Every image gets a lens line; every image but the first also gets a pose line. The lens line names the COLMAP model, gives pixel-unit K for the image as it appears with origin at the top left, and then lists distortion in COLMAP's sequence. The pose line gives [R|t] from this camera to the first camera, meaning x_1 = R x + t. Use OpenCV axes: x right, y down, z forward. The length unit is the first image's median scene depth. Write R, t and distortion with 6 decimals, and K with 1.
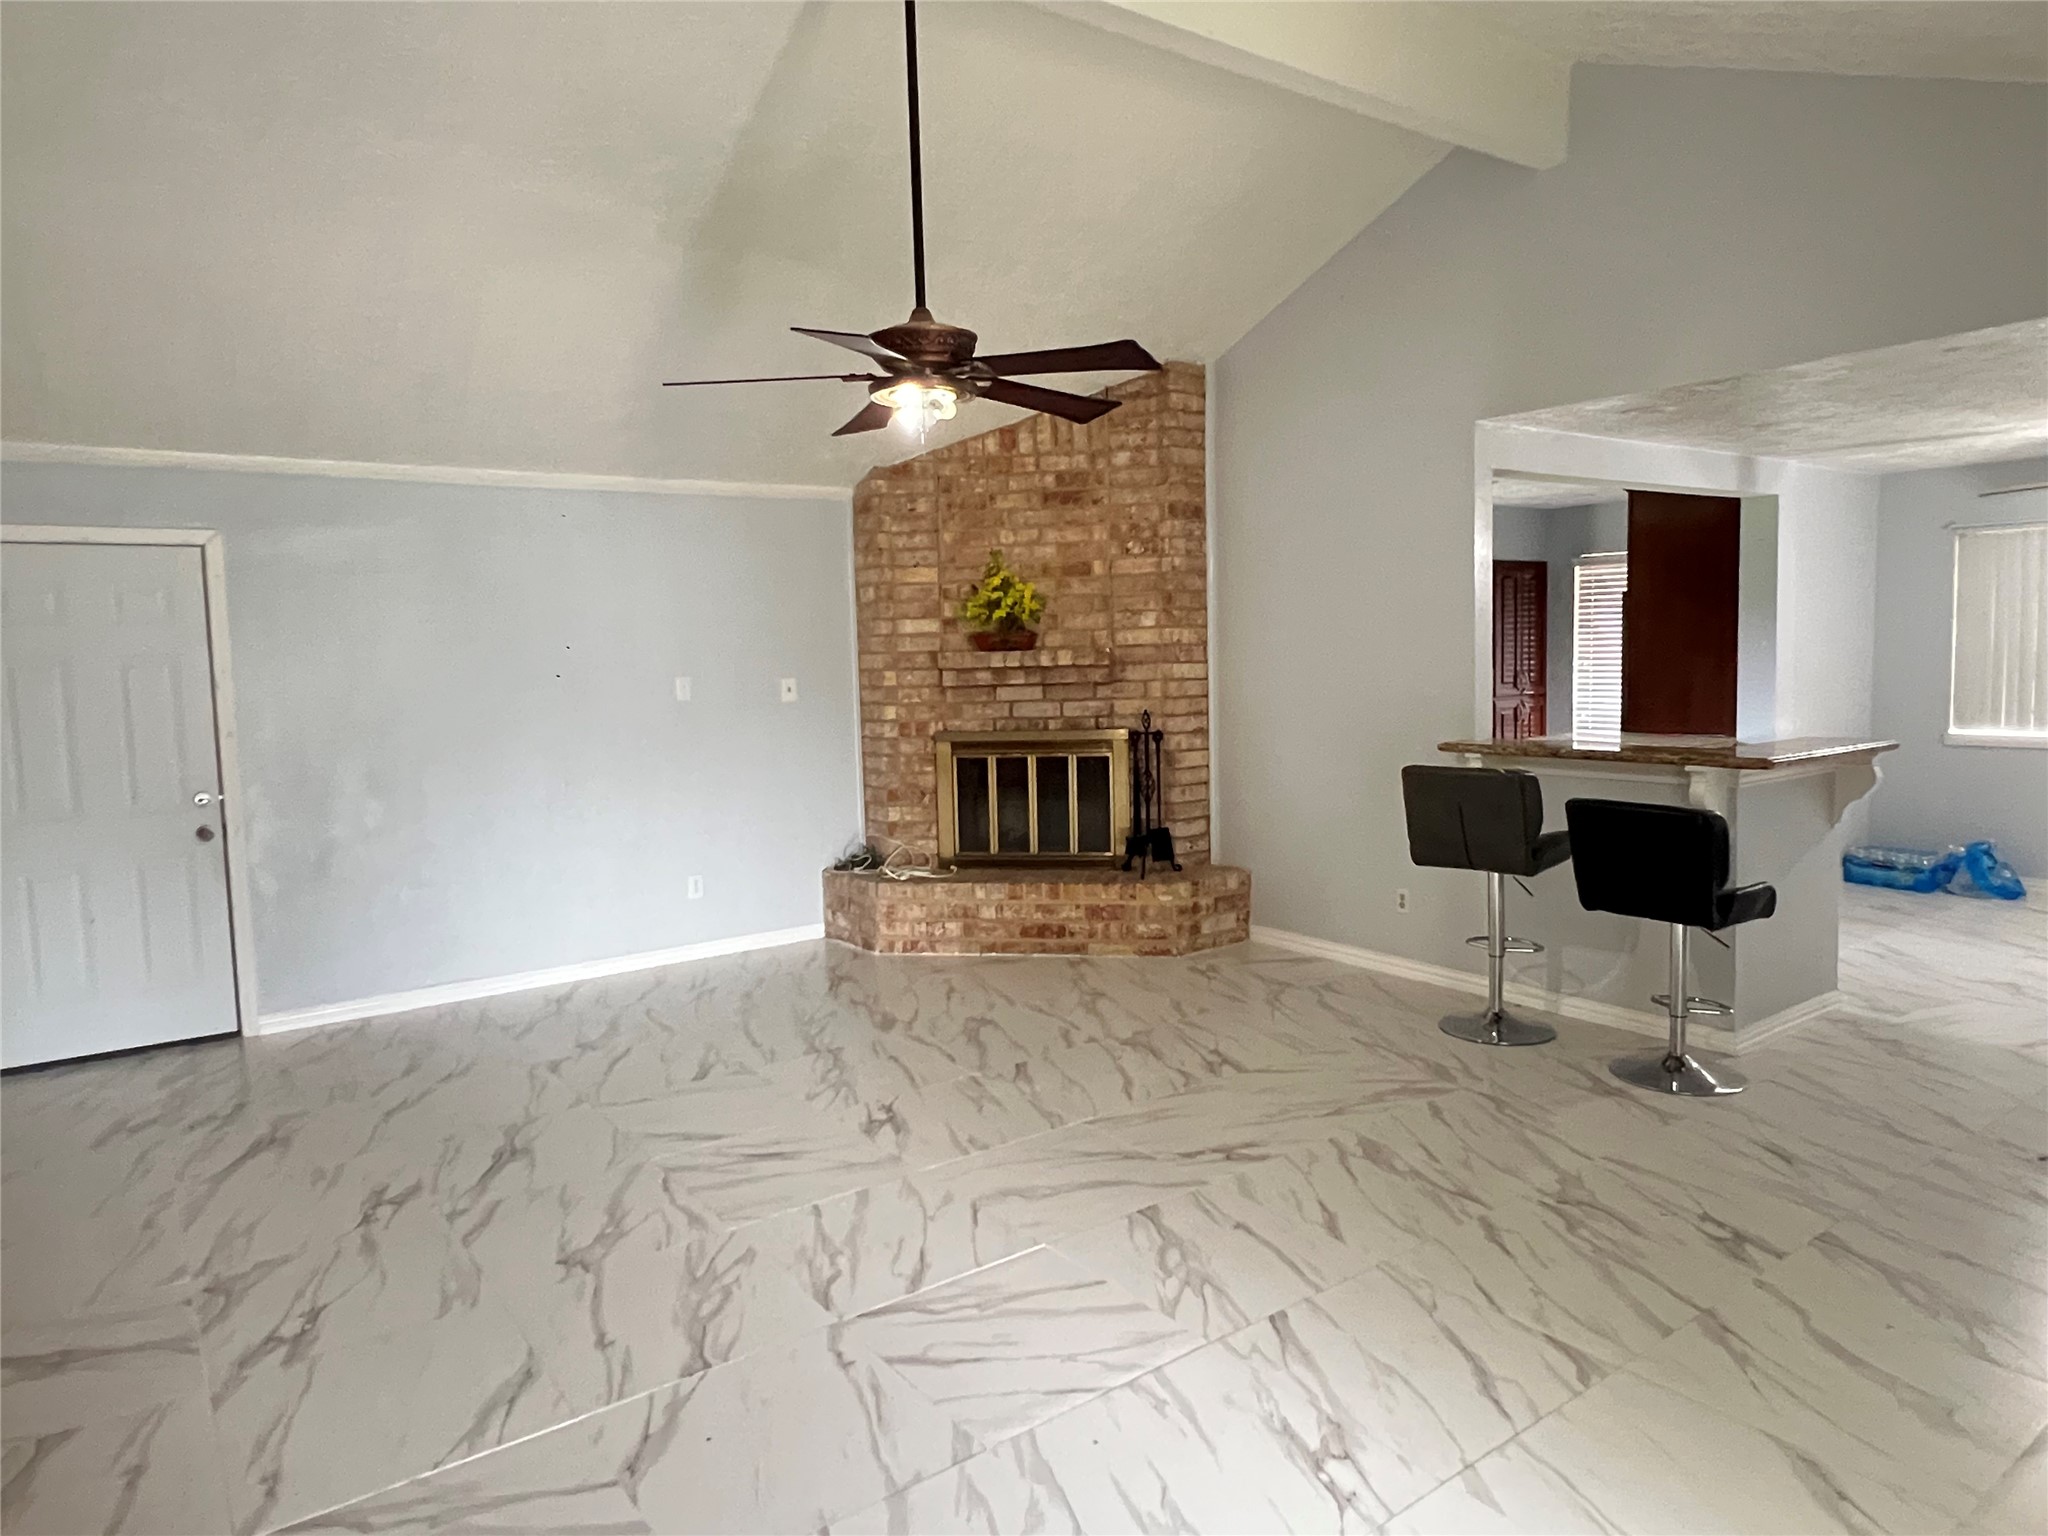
lens RADIAL K [[1281.9, 0, 1007.9], [0, 1281.9, 759.2], [0, 0, 1]] dist [0.002840, -0.002148]
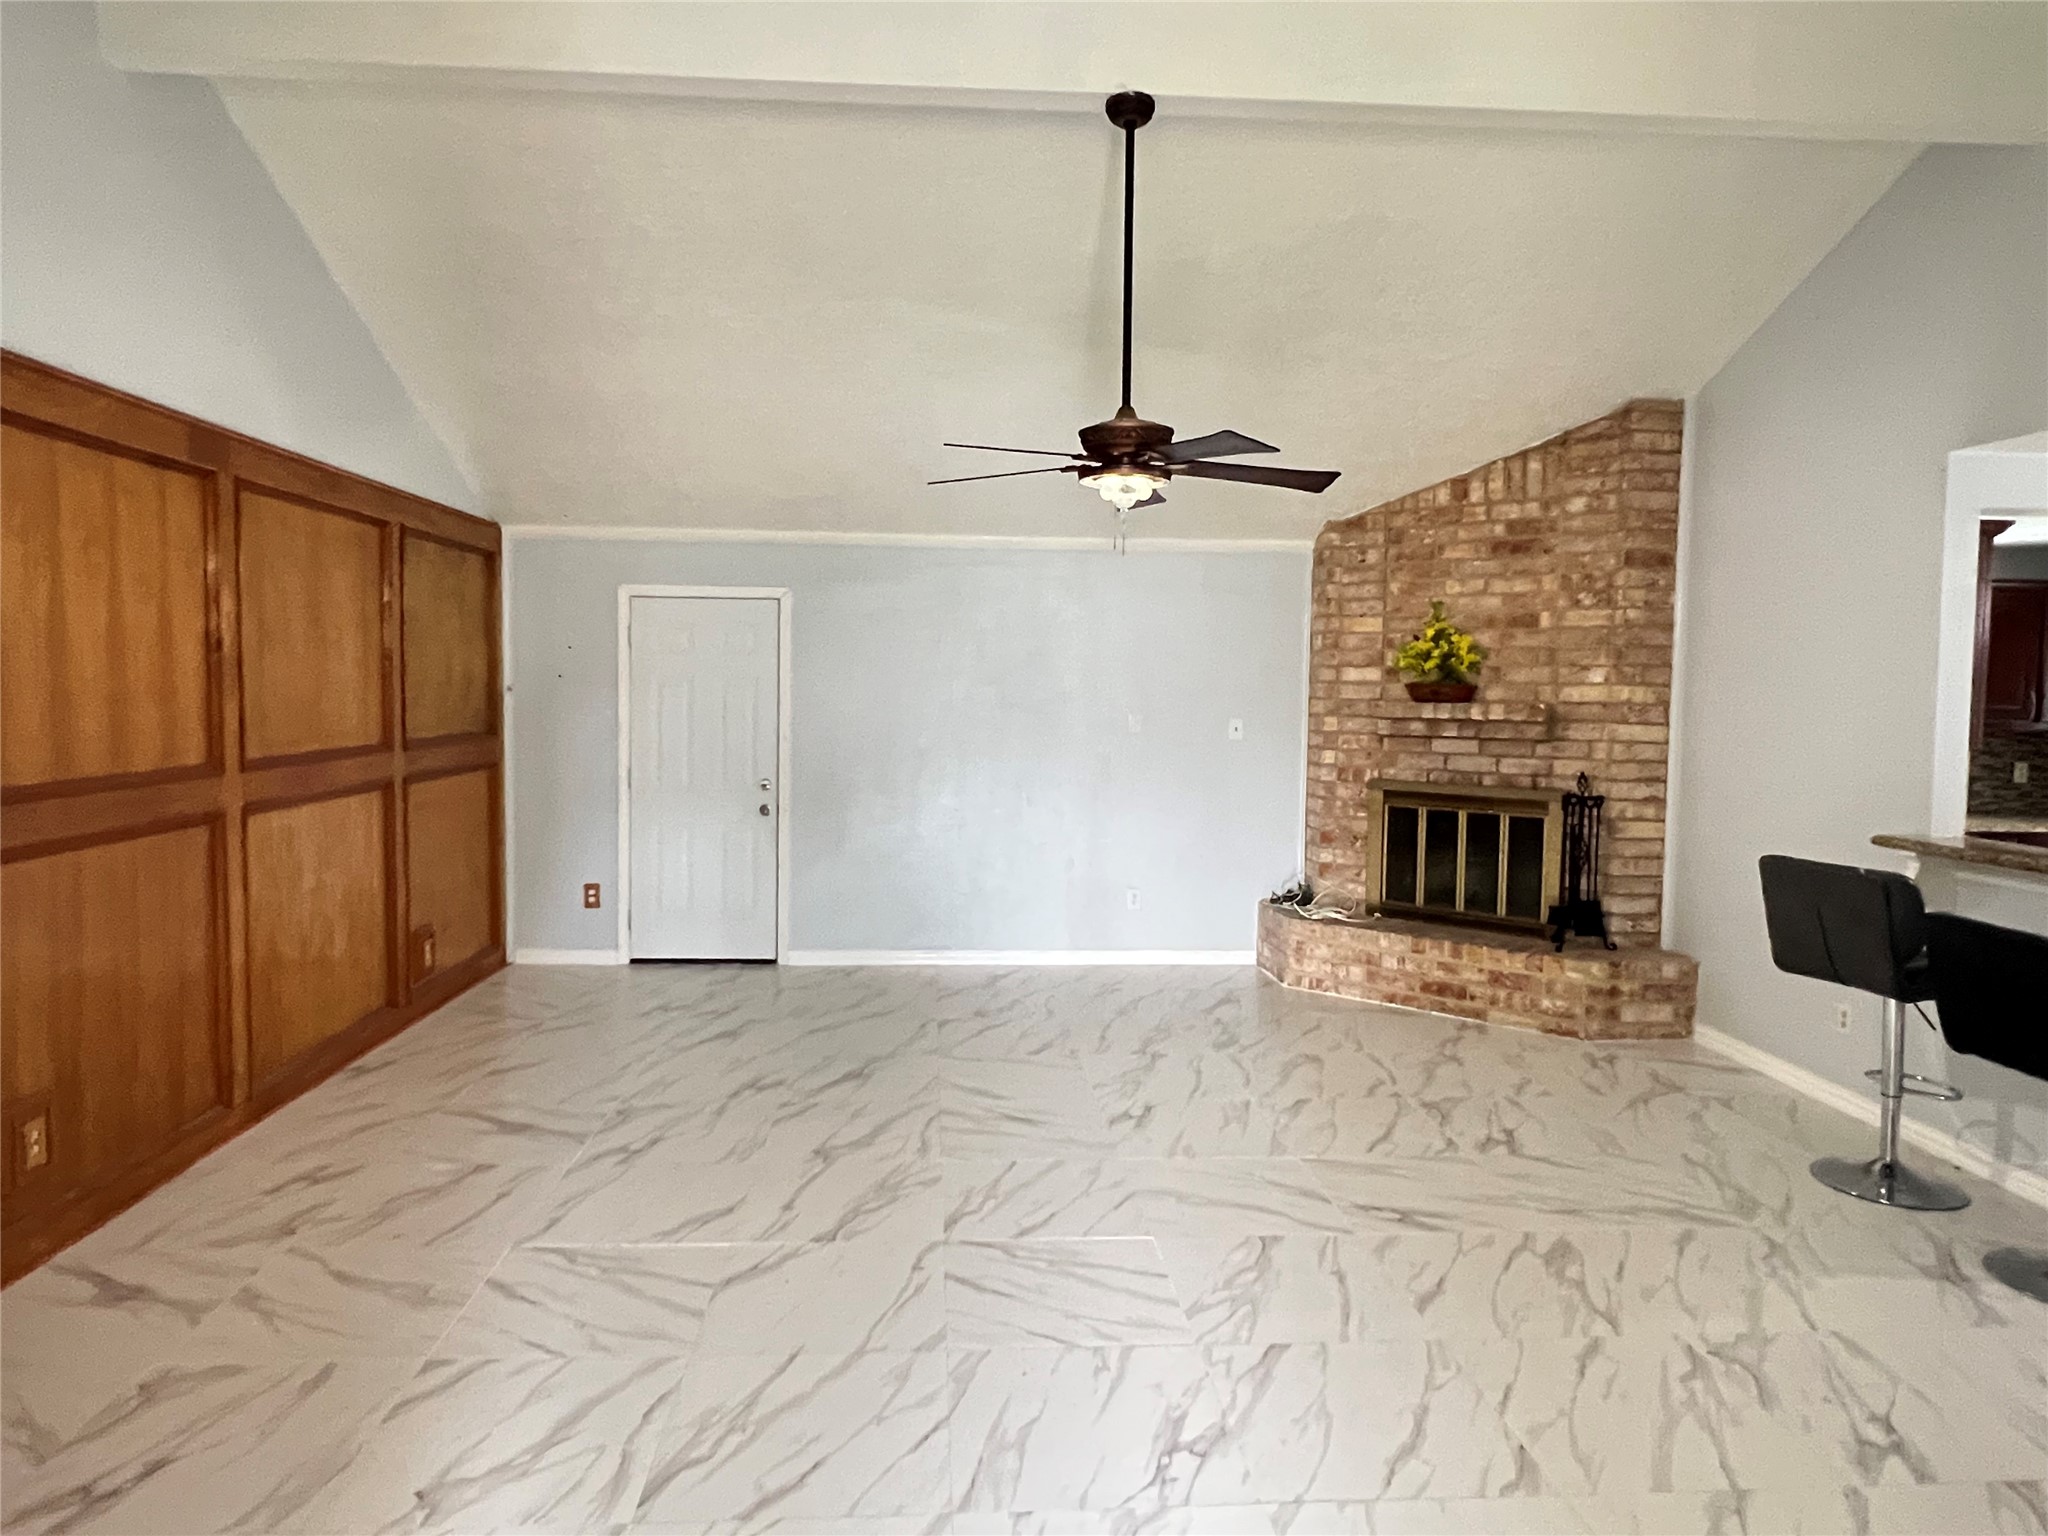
lens RADIAL K [[1281.9, 0, 1005.2], [0, 1281.9, 757.5], [0, 0, 1]] dist [0.002840, -0.002148]
pose [[0.844383, 0.068469, -0.531346, 0.256391], [-0.083363, 0.996511, -0.004065, -0.010654], [0.529214, 0.047727, 0.847145, -0.014430]]
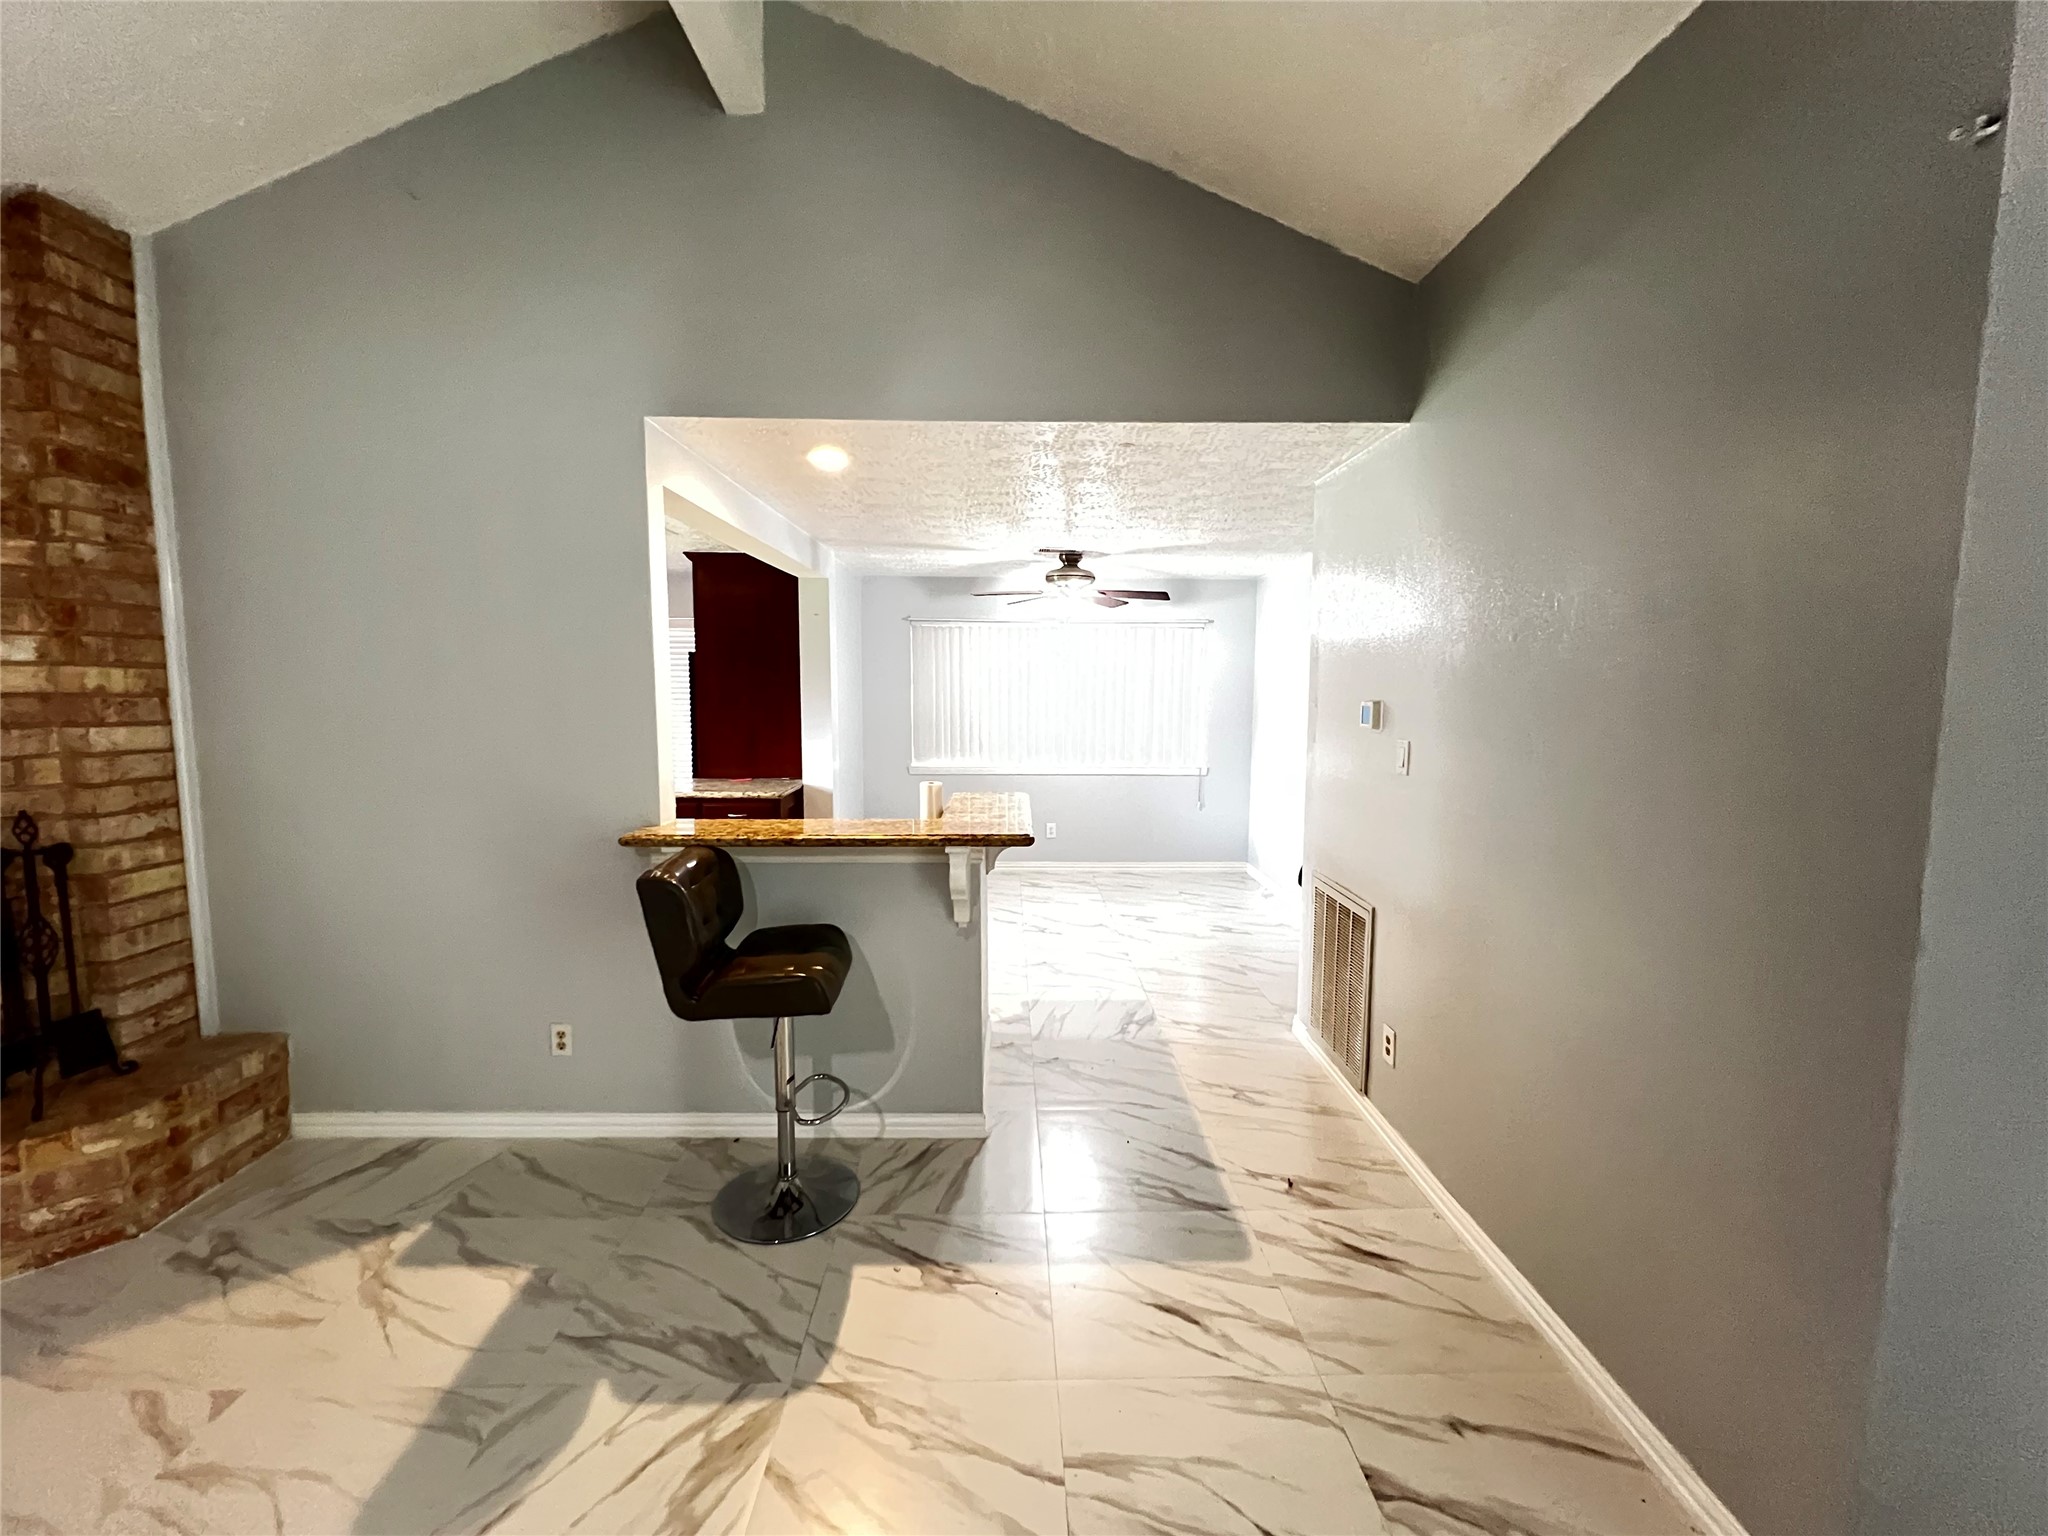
lens RADIAL K [[832.7, 0, 1020.5], [0, 832.7, 760.9], [0, 0, 1]] dist [-0.002304, 0.001227]
pose [[0.567802, -0.047678, 0.821783, 0.059807], [0.051607, 0.998419, 0.022268, -0.047526], [-0.821546, 0.029766, 0.569365, 0.452317]]
